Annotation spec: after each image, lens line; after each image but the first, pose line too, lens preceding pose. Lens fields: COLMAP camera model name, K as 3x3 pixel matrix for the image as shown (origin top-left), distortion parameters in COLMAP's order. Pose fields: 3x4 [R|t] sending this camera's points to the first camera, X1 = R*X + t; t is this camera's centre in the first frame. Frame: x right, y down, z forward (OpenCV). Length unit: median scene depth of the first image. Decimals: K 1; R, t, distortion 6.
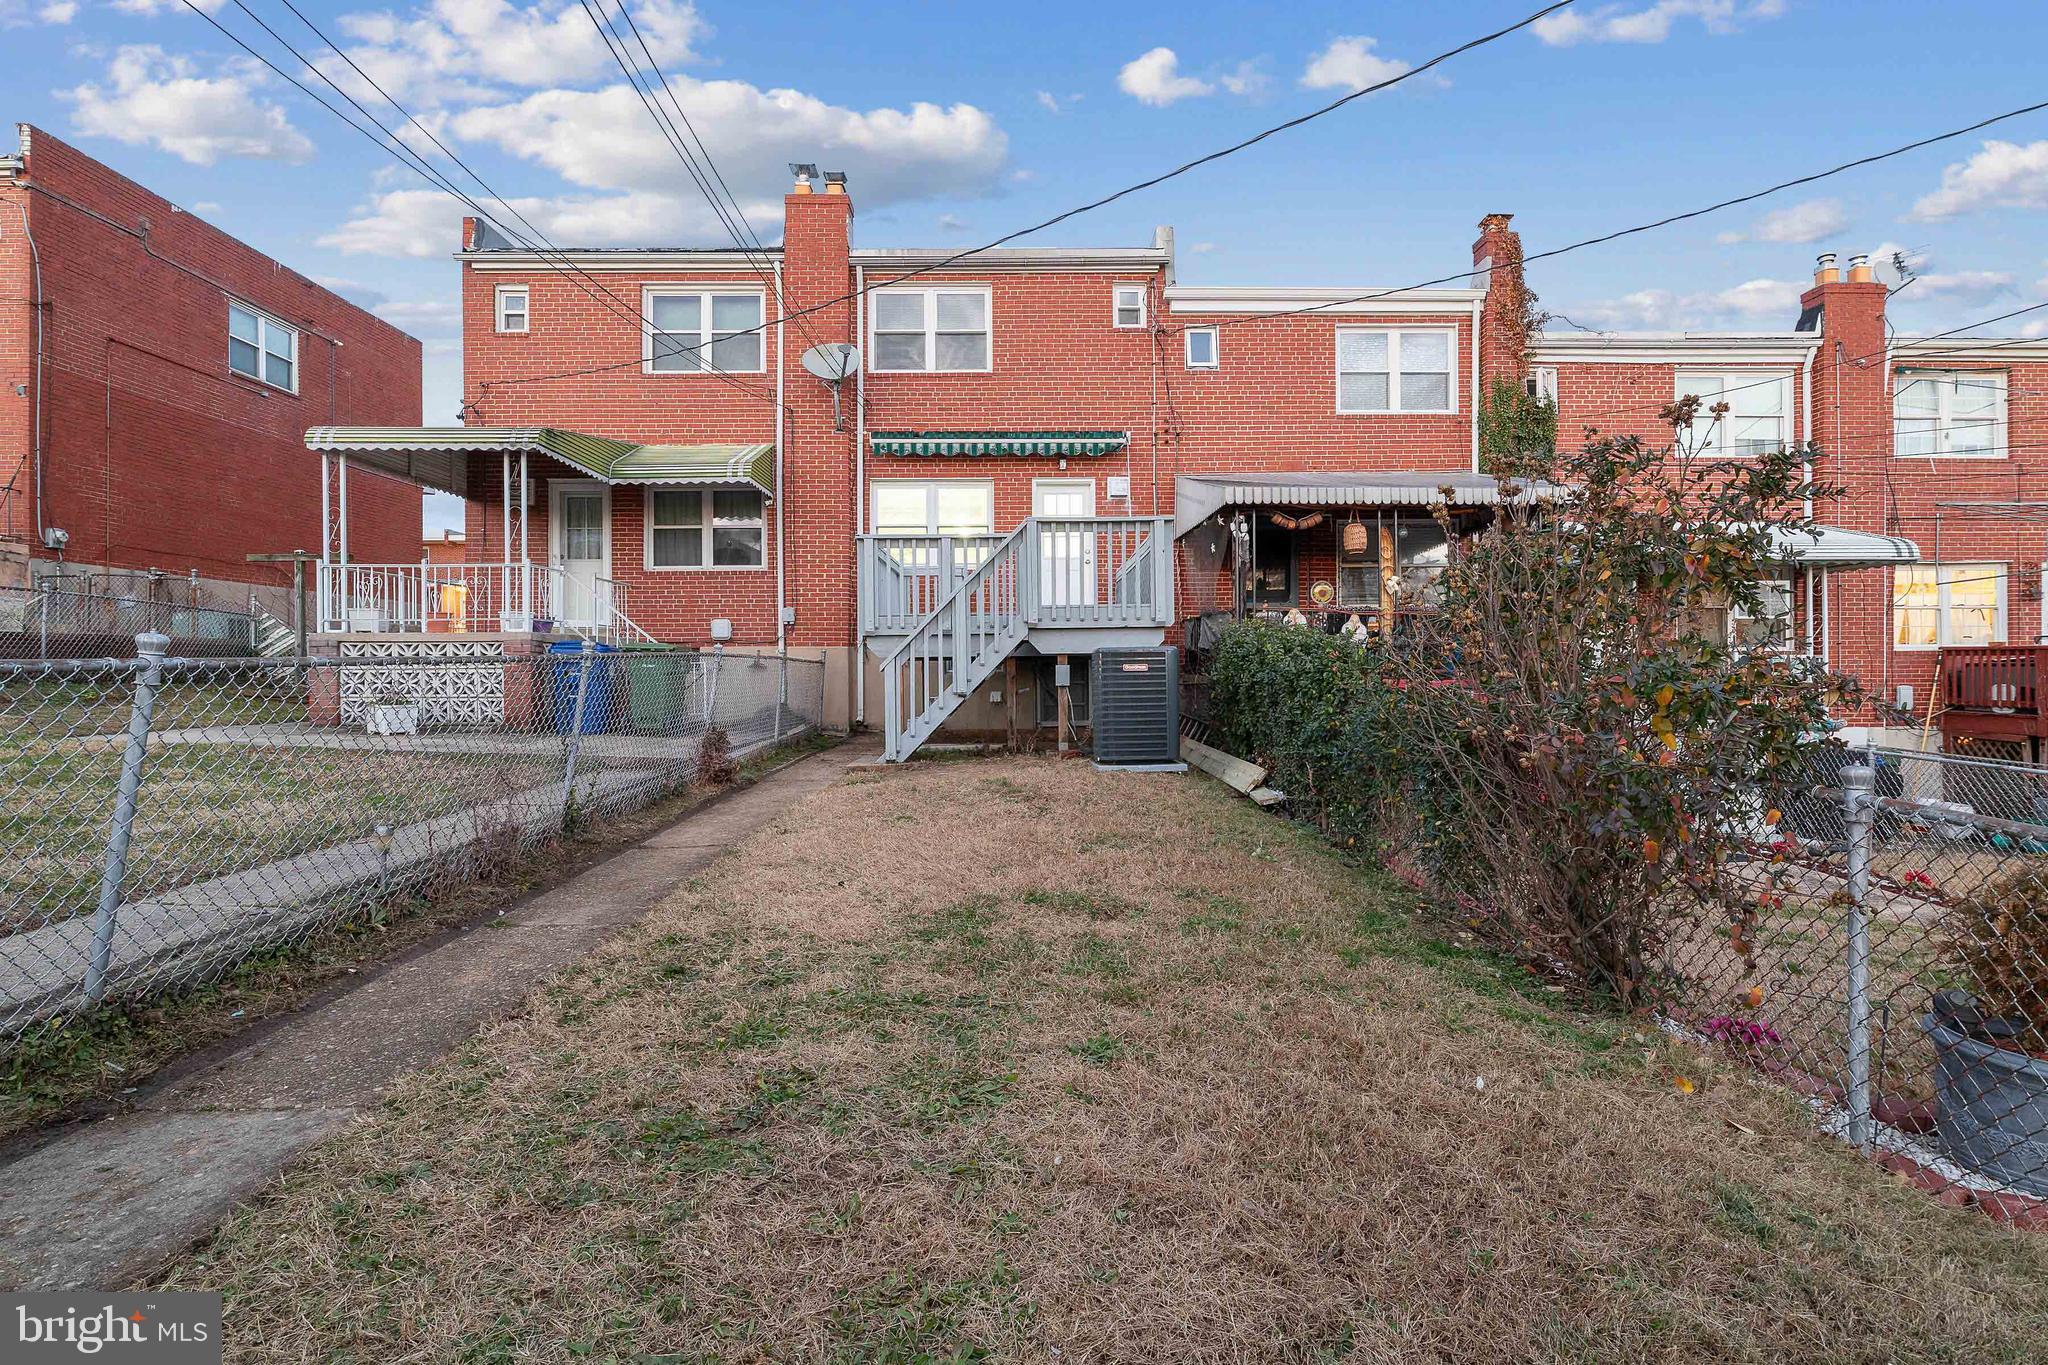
lens RADIAL K [[1040.2, 0, 1022.4], [0, 1040.2, 673.5], [0, 0, 1]] dist [-0.010180, 0.001192]
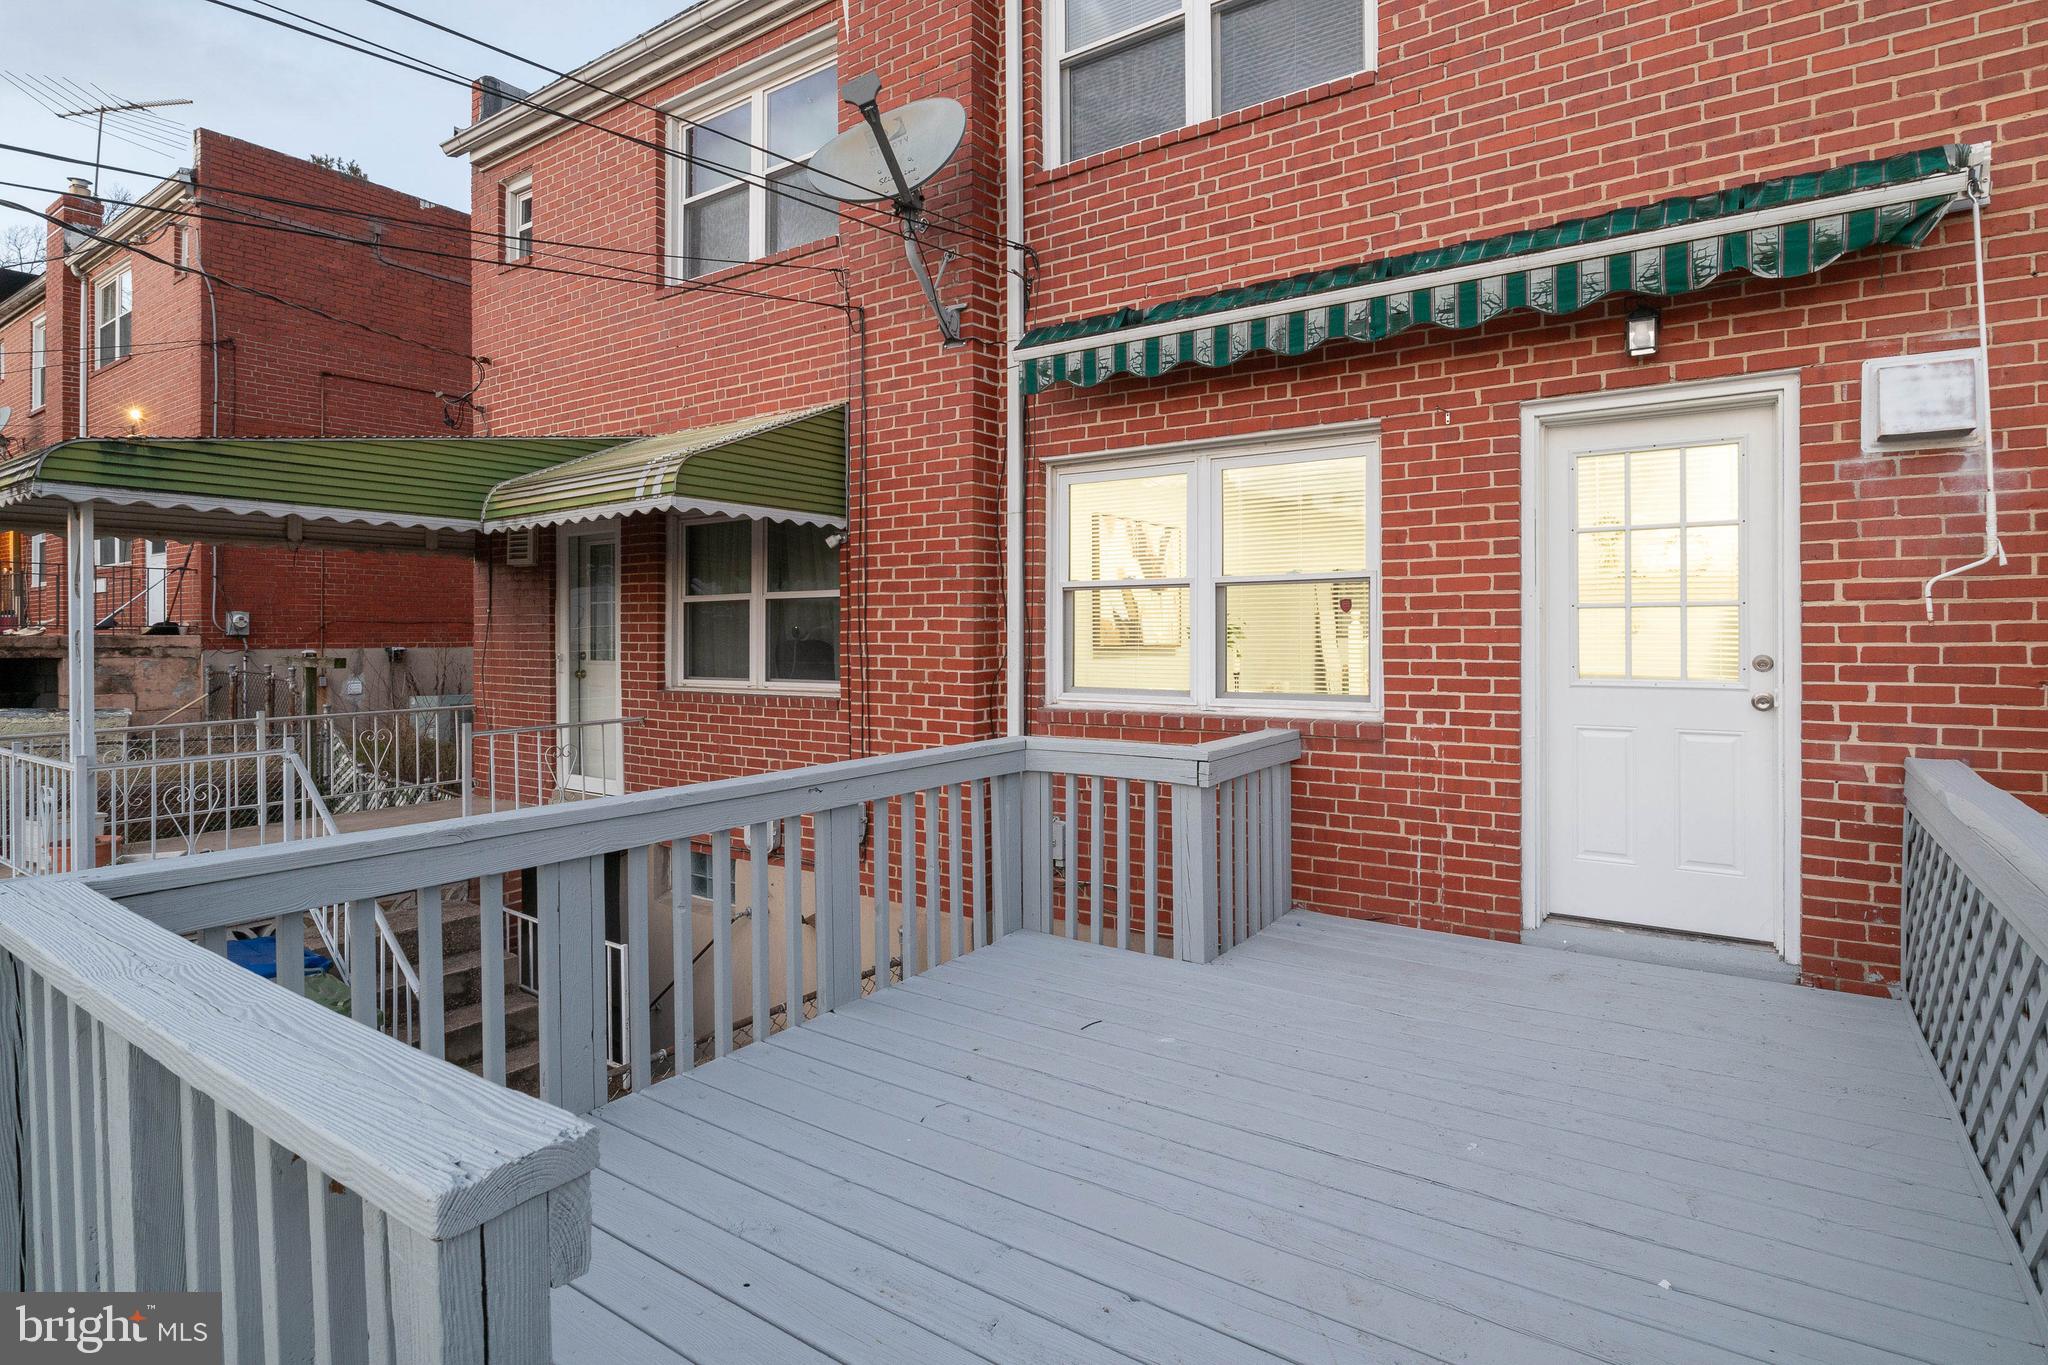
lens RADIAL K [[1040.2, 0, 1027.9], [0, 1040.2, 645.1], [0, 0, 1]] dist [-0.010180, 0.001192]
pose [[0.815845, 0.008564, -0.578207, 0.064427], [-0.001799, 0.999923, 0.012273, -0.128400], [0.578268, -0.008972, 0.815797, 0.707230]]
